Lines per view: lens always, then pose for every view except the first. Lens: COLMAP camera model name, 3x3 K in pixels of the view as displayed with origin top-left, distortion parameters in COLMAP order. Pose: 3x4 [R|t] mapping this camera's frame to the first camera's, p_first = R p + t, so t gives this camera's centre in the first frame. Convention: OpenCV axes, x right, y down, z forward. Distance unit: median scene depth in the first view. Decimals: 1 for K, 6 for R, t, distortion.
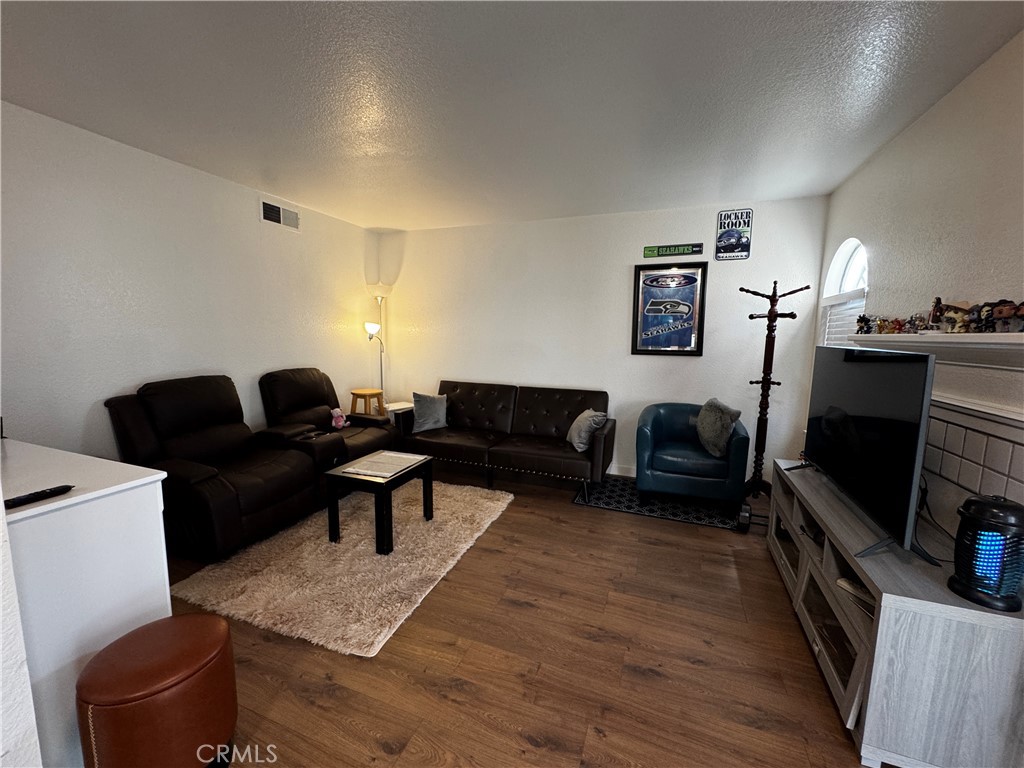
lens RADIAL K [[410.5, 0, 507.5], [0, 410.5, 380.1], [0, 0, 1]] dist [-0.003131, 0.000422]
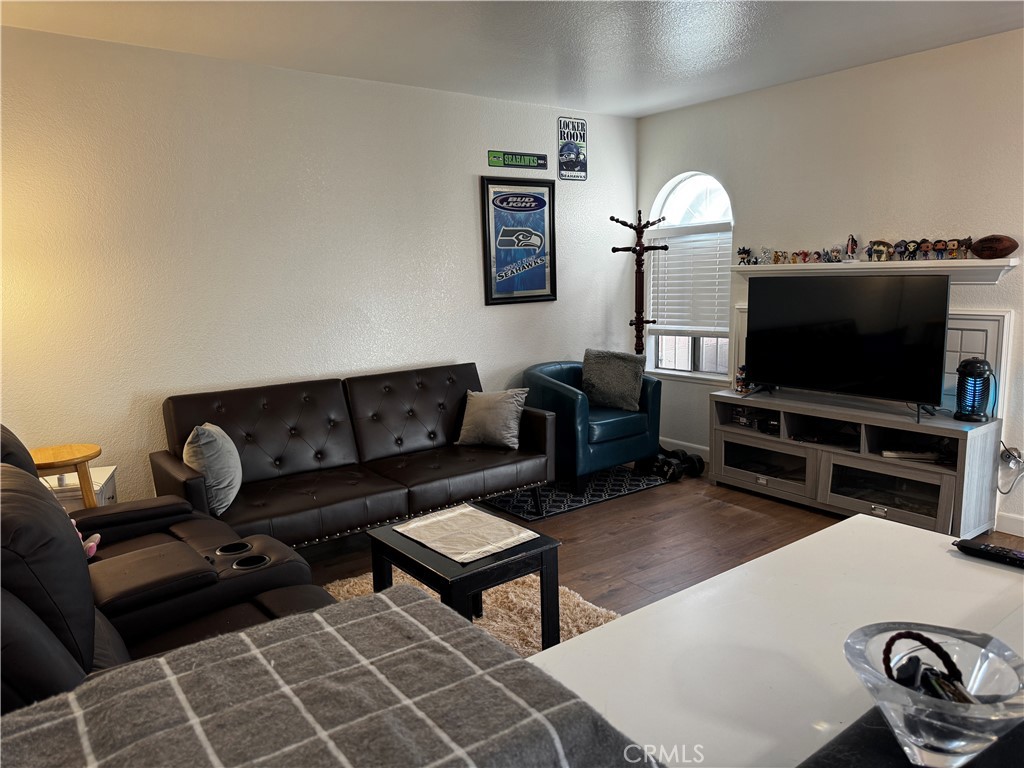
lens RADIAL K [[723.2, 0, 505.6], [0, 723.2, 388.8], [0, 0, 1]] dist [0.070999, -0.008906]
pose [[0.533450, -0.169136, 0.828749, -0.804293], [0.131408, 0.984479, 0.116334, -0.068392], [-0.835562, 0.046846, 0.547396, 0.331999]]
